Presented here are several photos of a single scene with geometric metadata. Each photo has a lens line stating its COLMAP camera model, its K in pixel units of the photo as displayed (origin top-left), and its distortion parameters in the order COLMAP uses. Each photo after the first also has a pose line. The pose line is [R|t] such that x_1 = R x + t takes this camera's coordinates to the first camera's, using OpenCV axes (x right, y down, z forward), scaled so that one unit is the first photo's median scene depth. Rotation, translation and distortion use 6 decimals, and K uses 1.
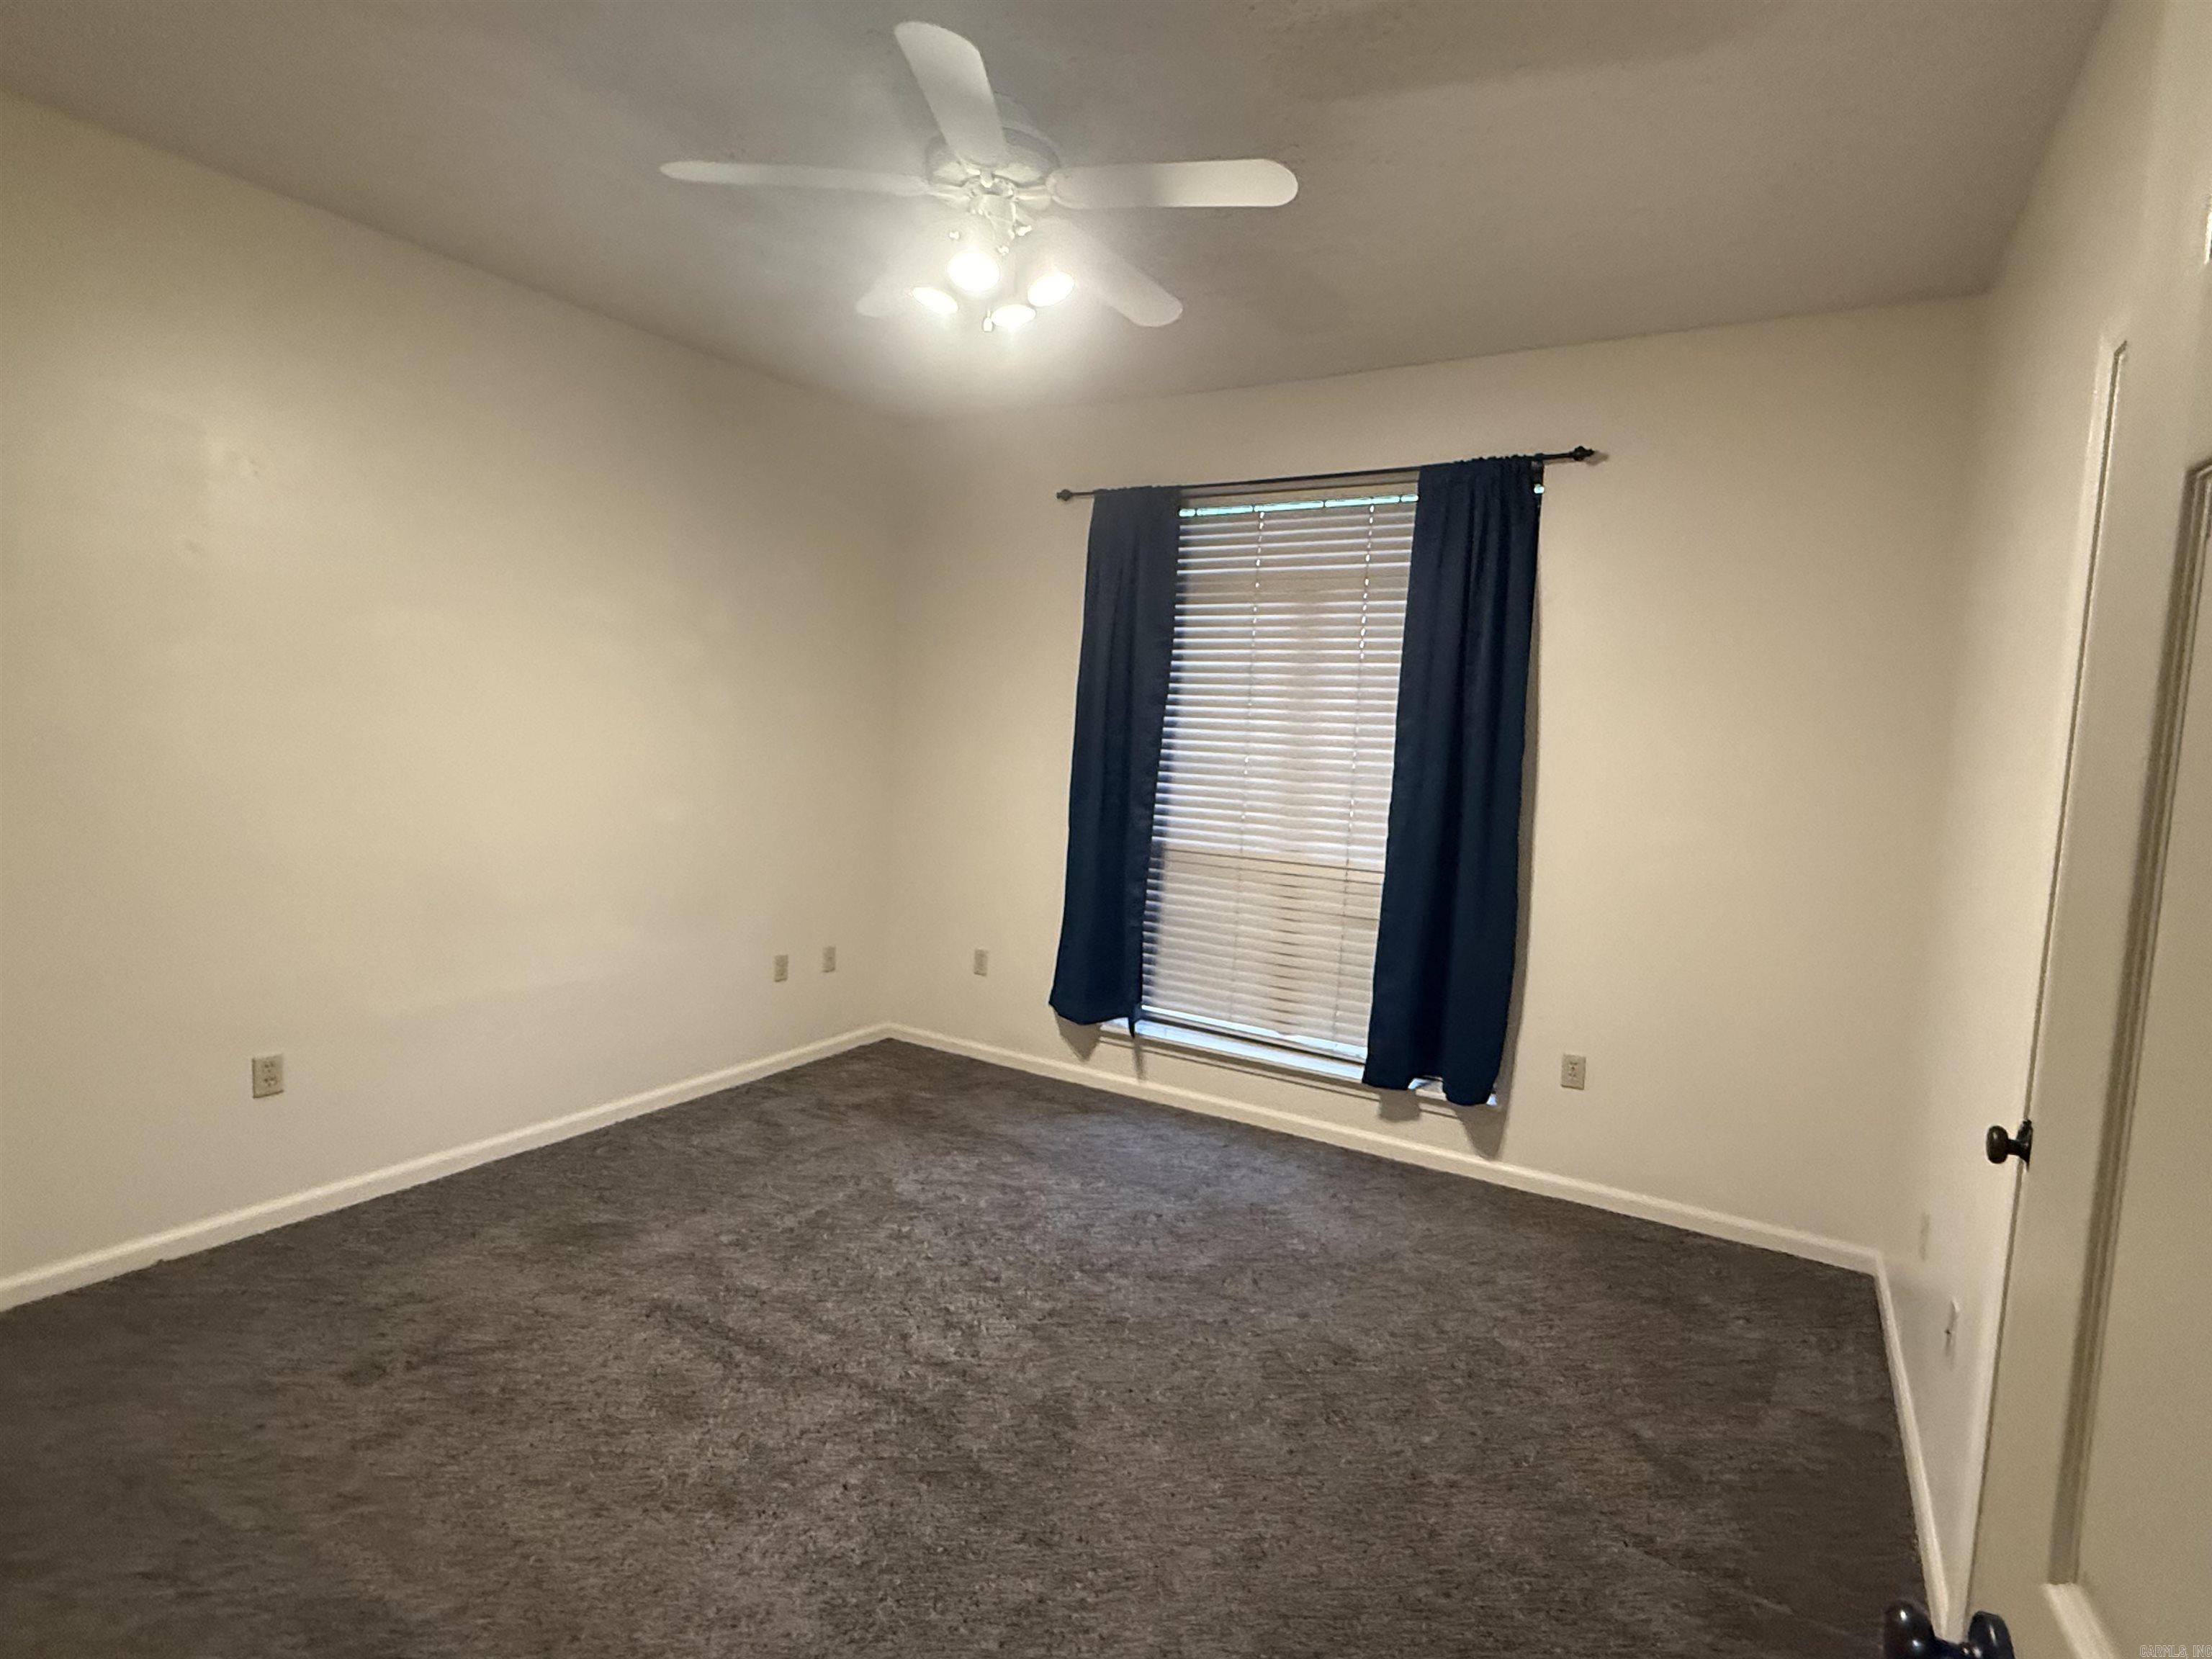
lens RADIAL K [[1142.0, 0, 1099.1], [0, 1142.0, 828.6], [0, 0, 1]] dist [0.014040, -0.002080]
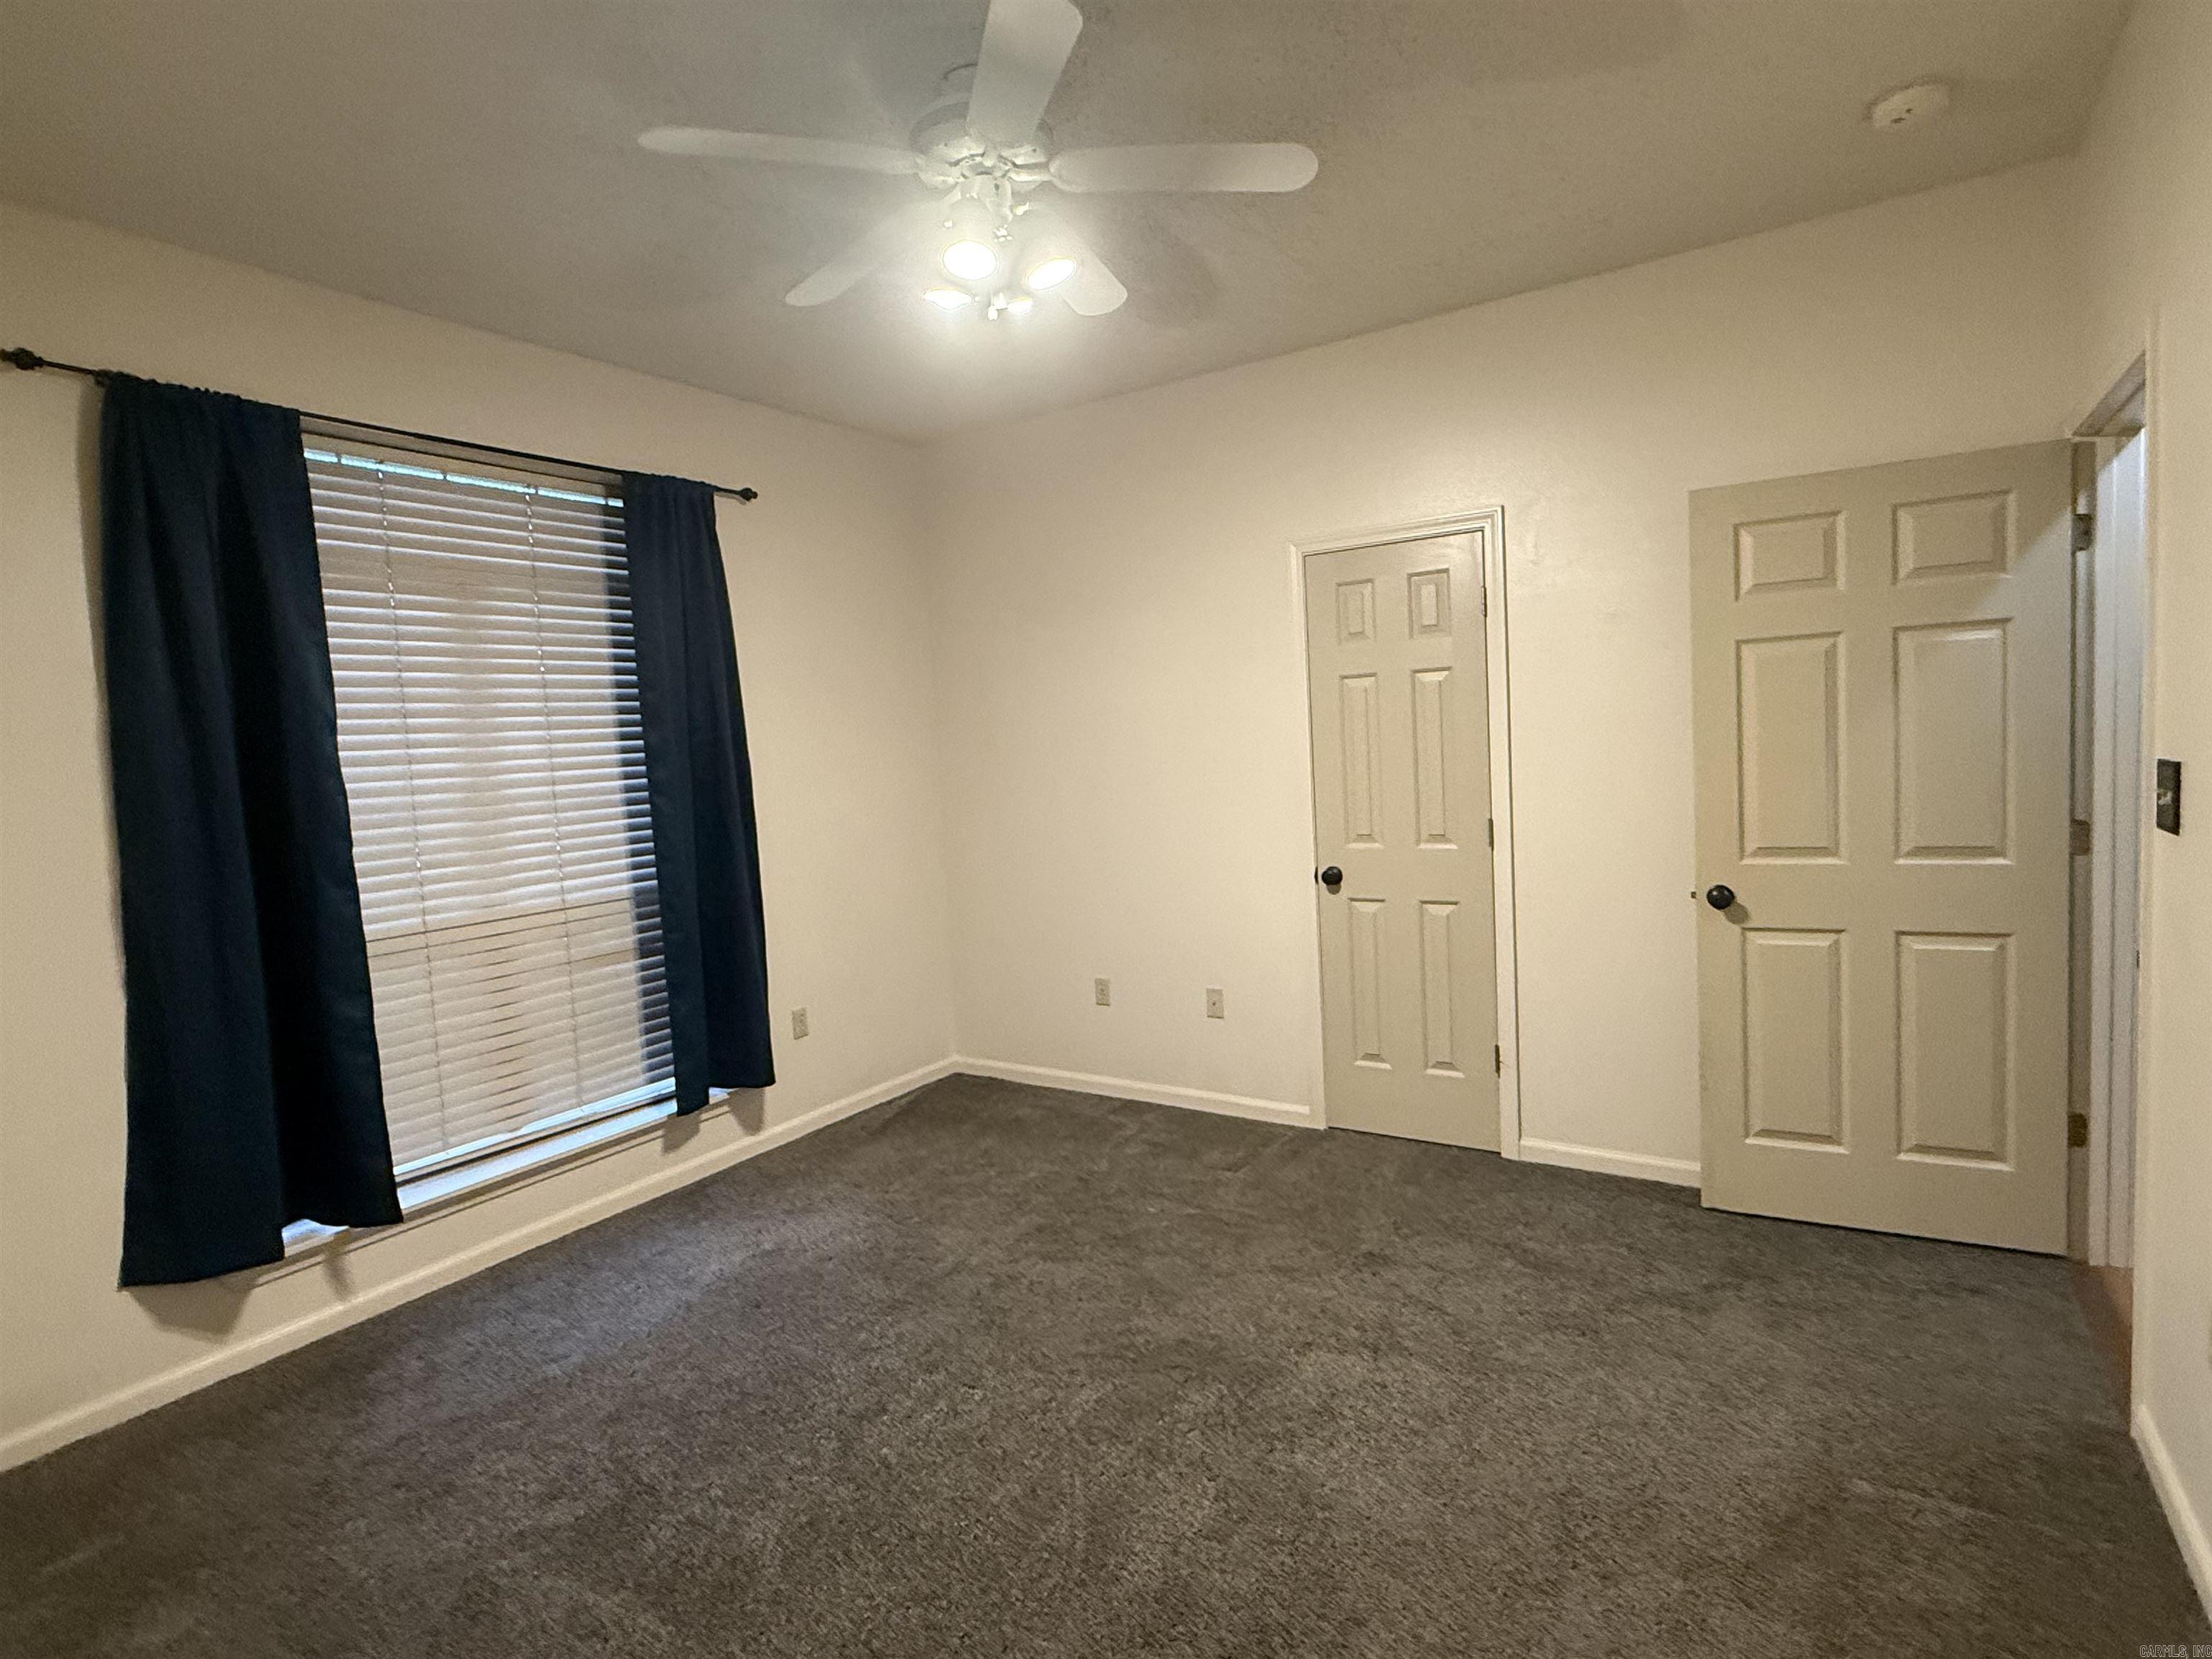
lens RADIAL K [[1142.0, 0, 1099.1], [0, 1142.0, 828.6], [0, 0, 1]] dist [0.014040, -0.002080]
pose [[0.028014, -0.127199, 0.991481, -0.638707], [0.142364, 0.982268, 0.121995, -0.074647], [-0.989418, 0.137734, 0.045626, 0.549849]]
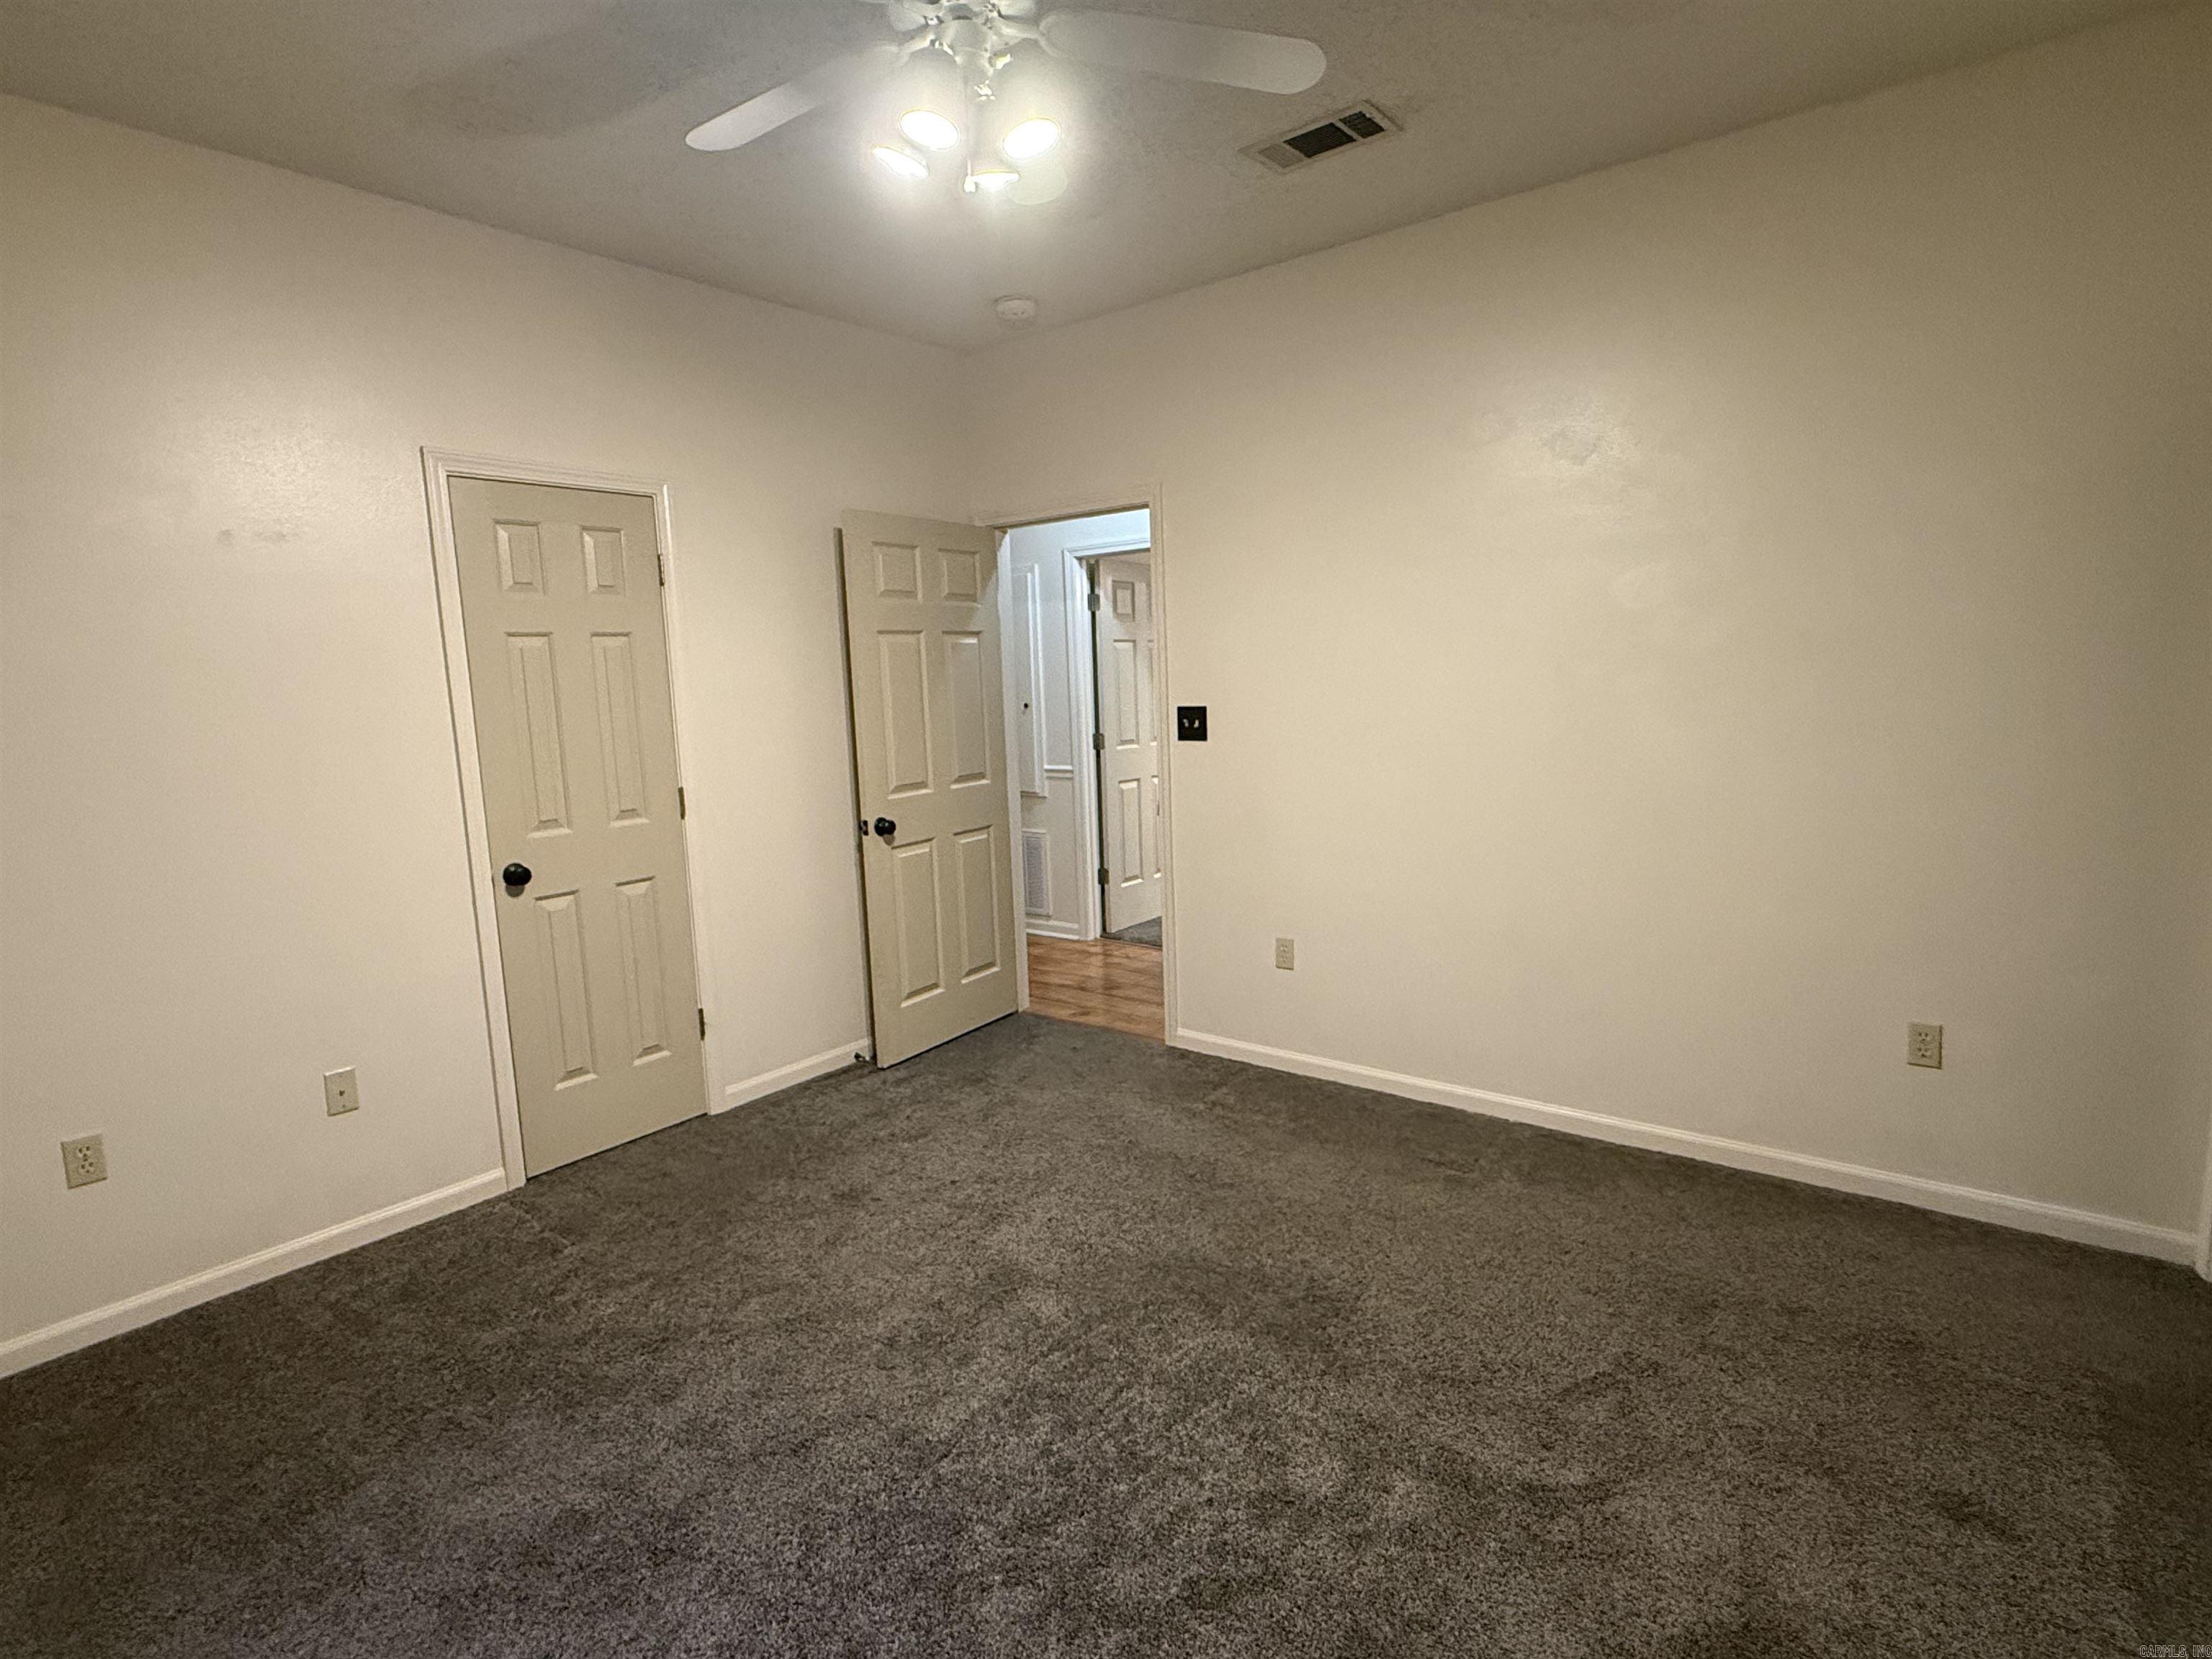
lens RADIAL K [[1116.0, 0, 1101.6], [0, 1116.0, 839.5], [0, 0, 1]] dist [-0.001523, -0.000879]
pose [[-0.993189, -0.024551, 0.113899, -0.162843], [0.003115, 0.971606, 0.236586, -0.097101], [-0.116473, 0.235329, -0.964911, 1.117916]]
